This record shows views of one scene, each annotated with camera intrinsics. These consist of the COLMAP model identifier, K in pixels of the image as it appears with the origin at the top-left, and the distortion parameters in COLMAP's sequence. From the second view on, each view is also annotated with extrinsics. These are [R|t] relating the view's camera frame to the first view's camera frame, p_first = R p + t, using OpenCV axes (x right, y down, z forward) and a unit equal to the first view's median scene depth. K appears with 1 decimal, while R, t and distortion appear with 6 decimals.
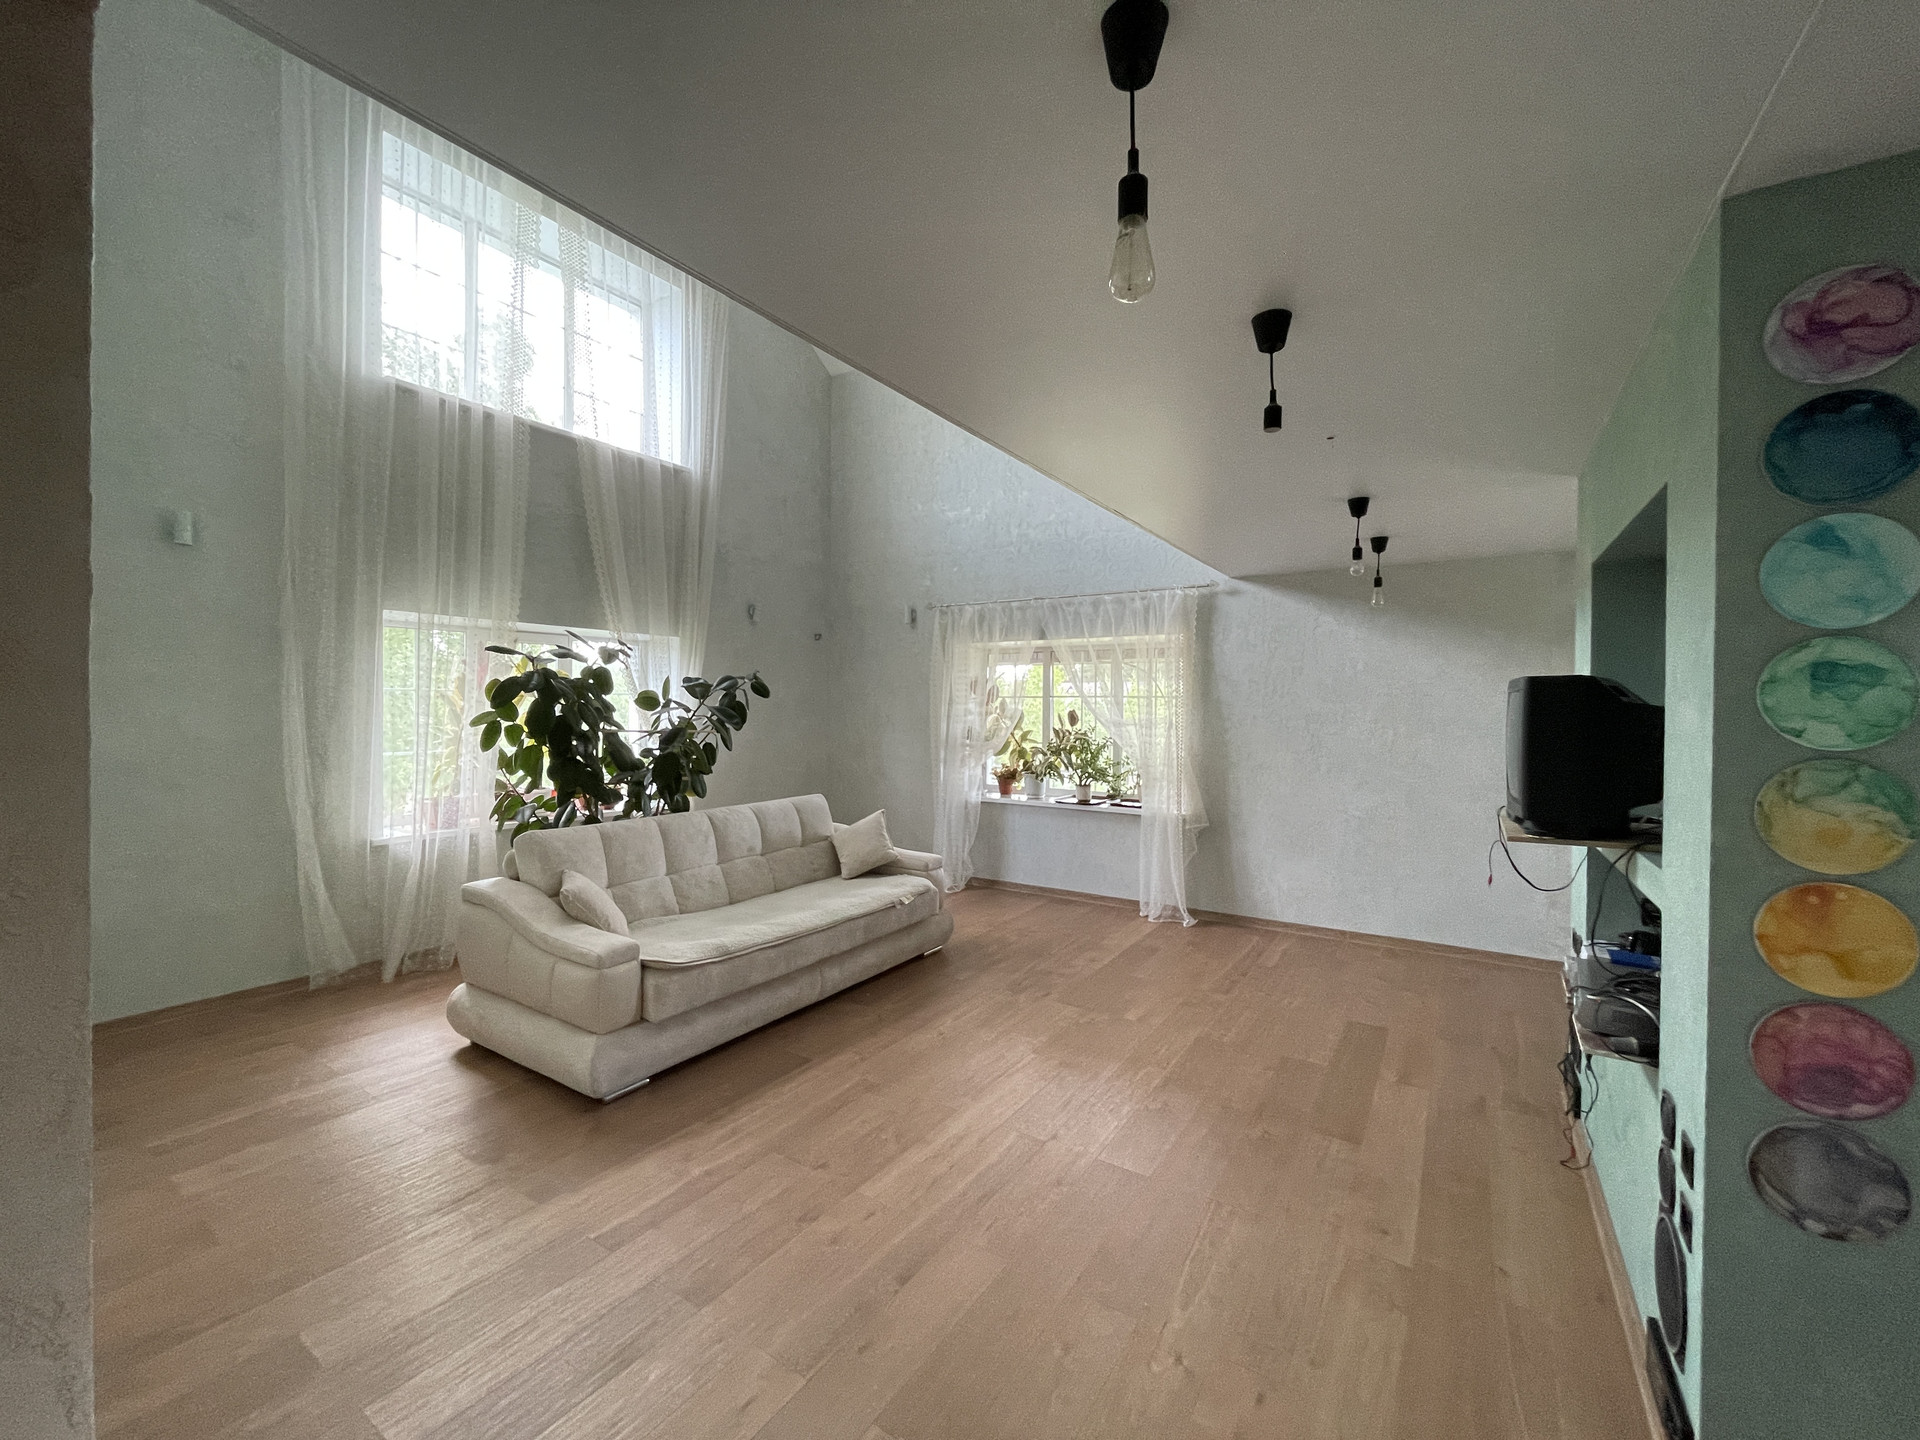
lens RADIAL K [[780.5, 0, 960.6], [0, 780.5, 709.6], [0, 0, 1]] dist [-0.005945, 0.000716]
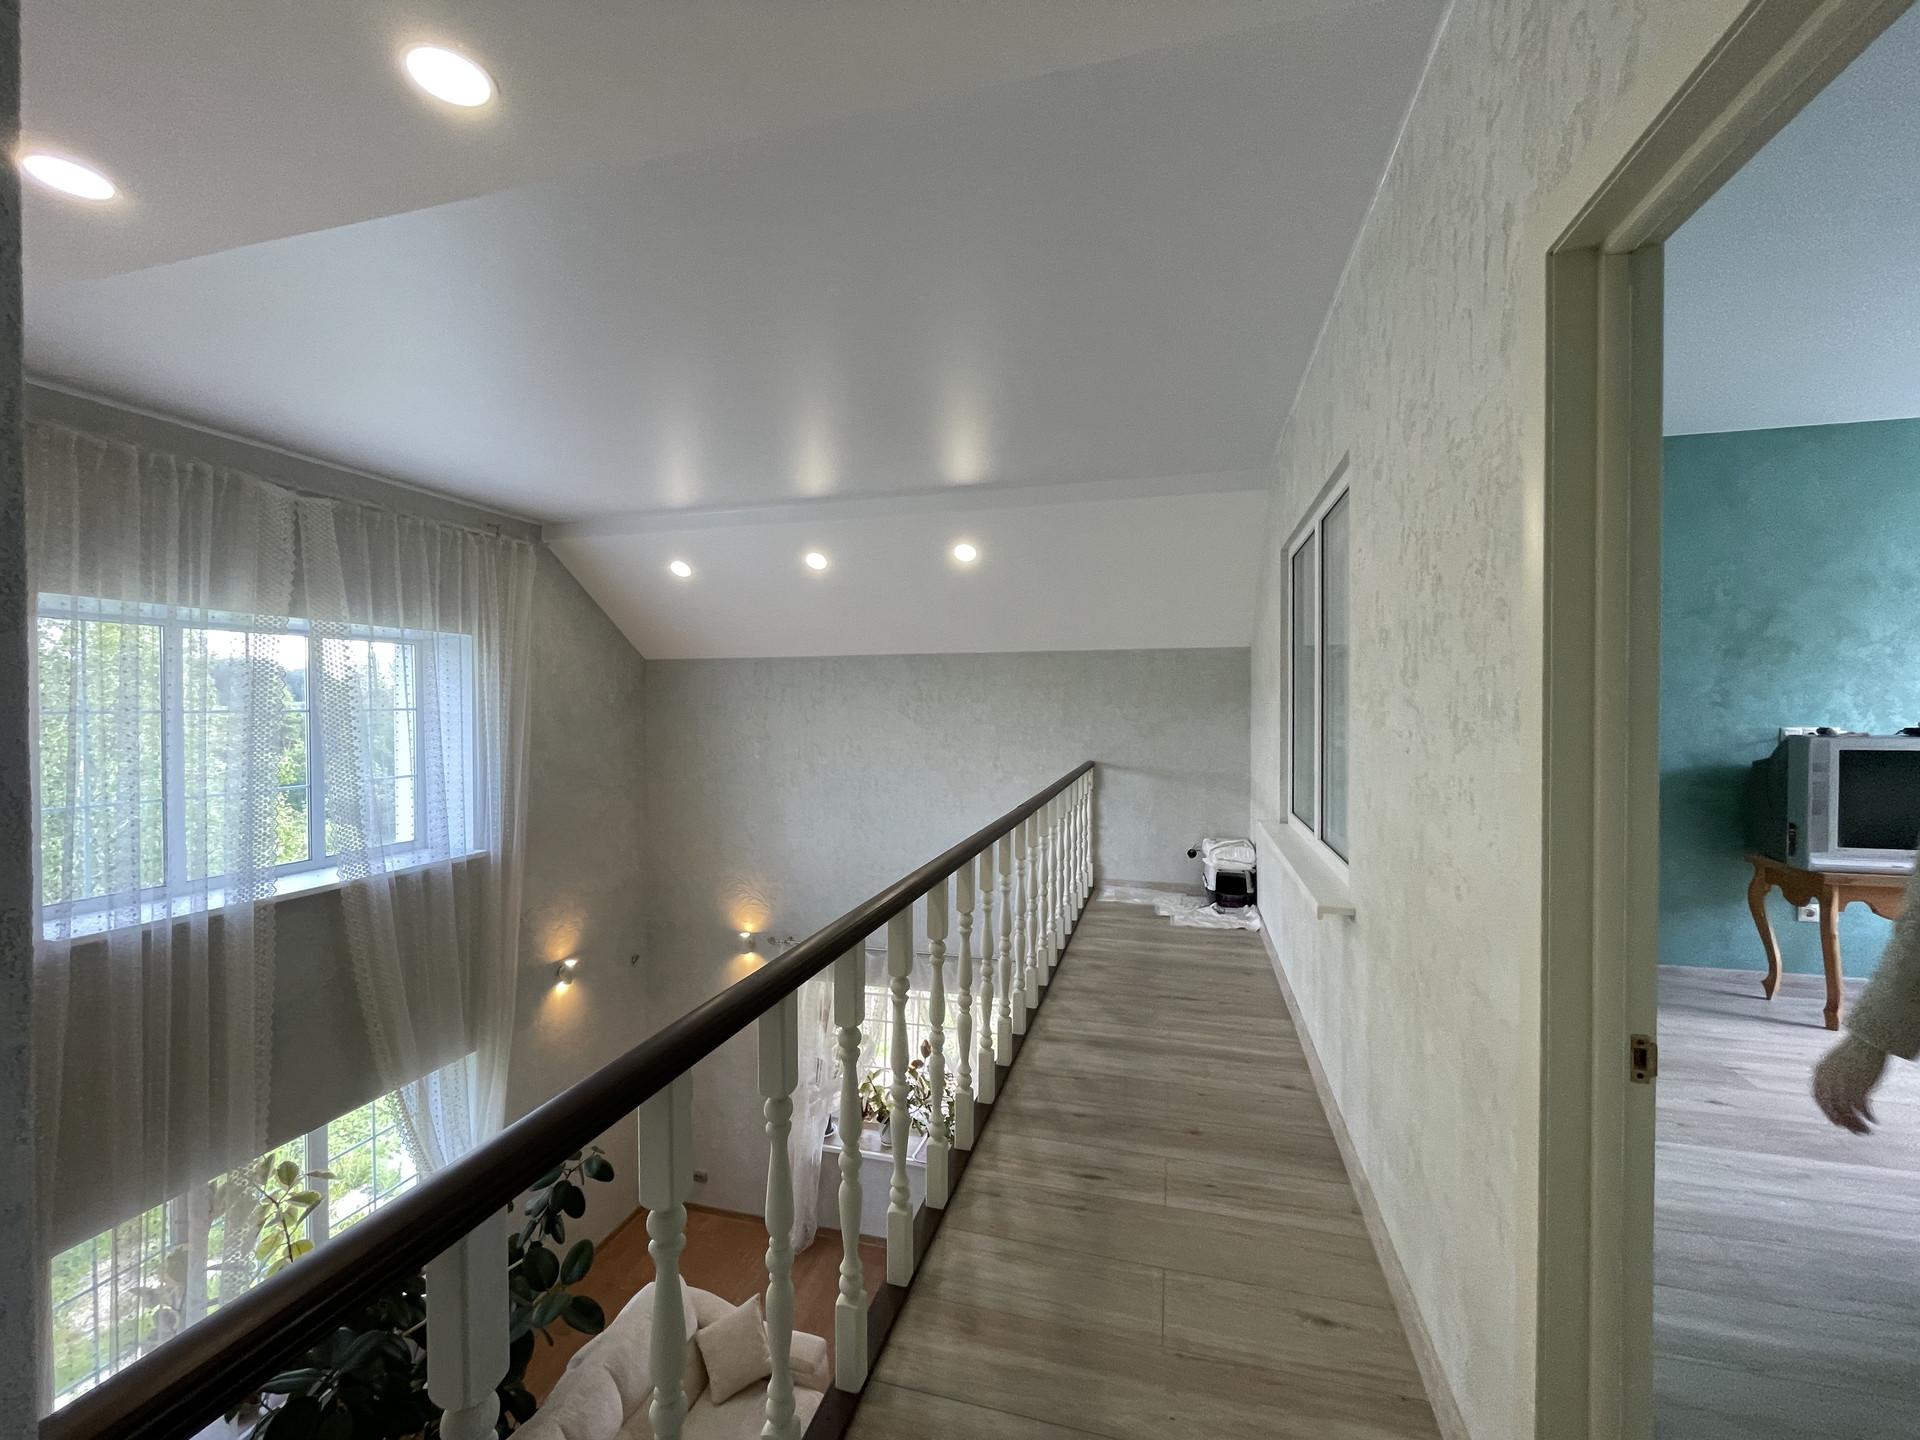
lens RADIAL K [[780.5, 0, 948.9], [0, 780.5, 715.6], [0, 0, 1]] dist [-0.005945, 0.000716]
pose [[0.959068, -0.015385, 0.282756, -0.117744], [0.013675, 0.999874, 0.008020, -0.500356], [-0.282844, -0.003825, 0.959158, 0.066997]]
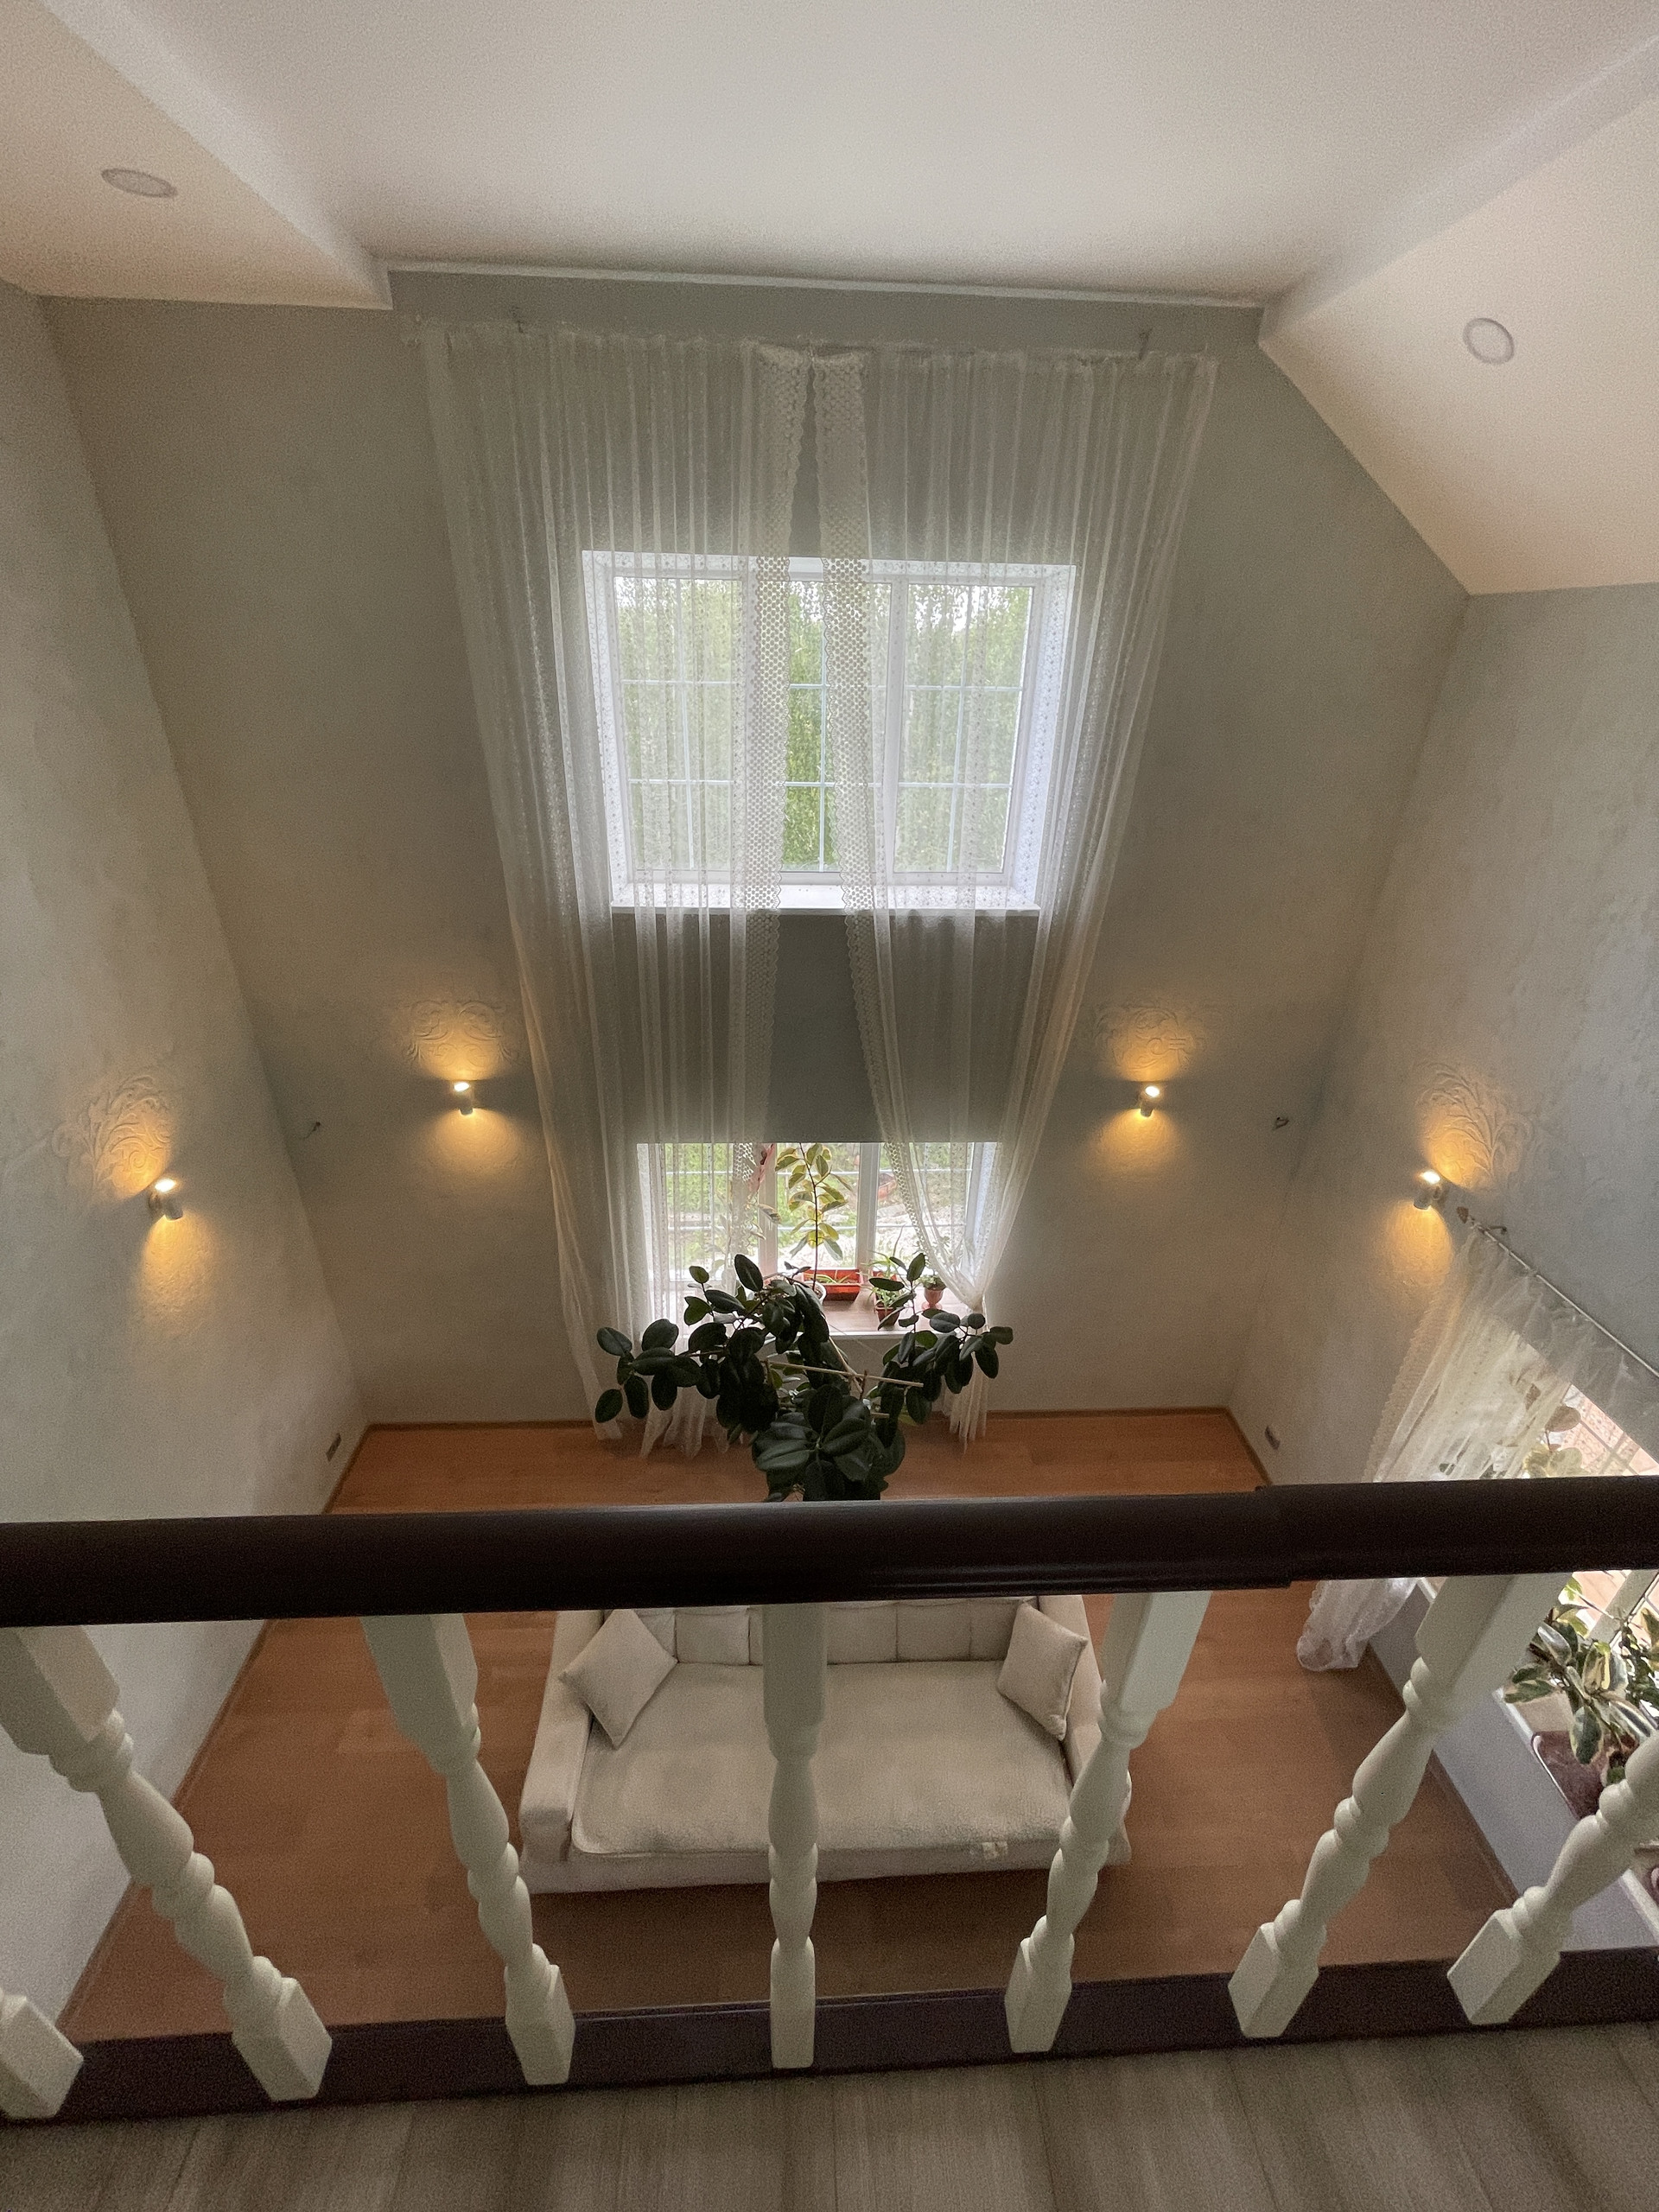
lens RADIAL K [[899.2, 0, 817.1], [0, 899.2, 1110.9], [0, 0, 1]] dist [-0.005945, 0.000716]
pose [[0.584877, 0.373692, -0.719912, 0.123732], [-0.020023, 0.893932, 0.447755, -0.527002], [0.810875, -0.247467, 0.530323, 0.498582]]
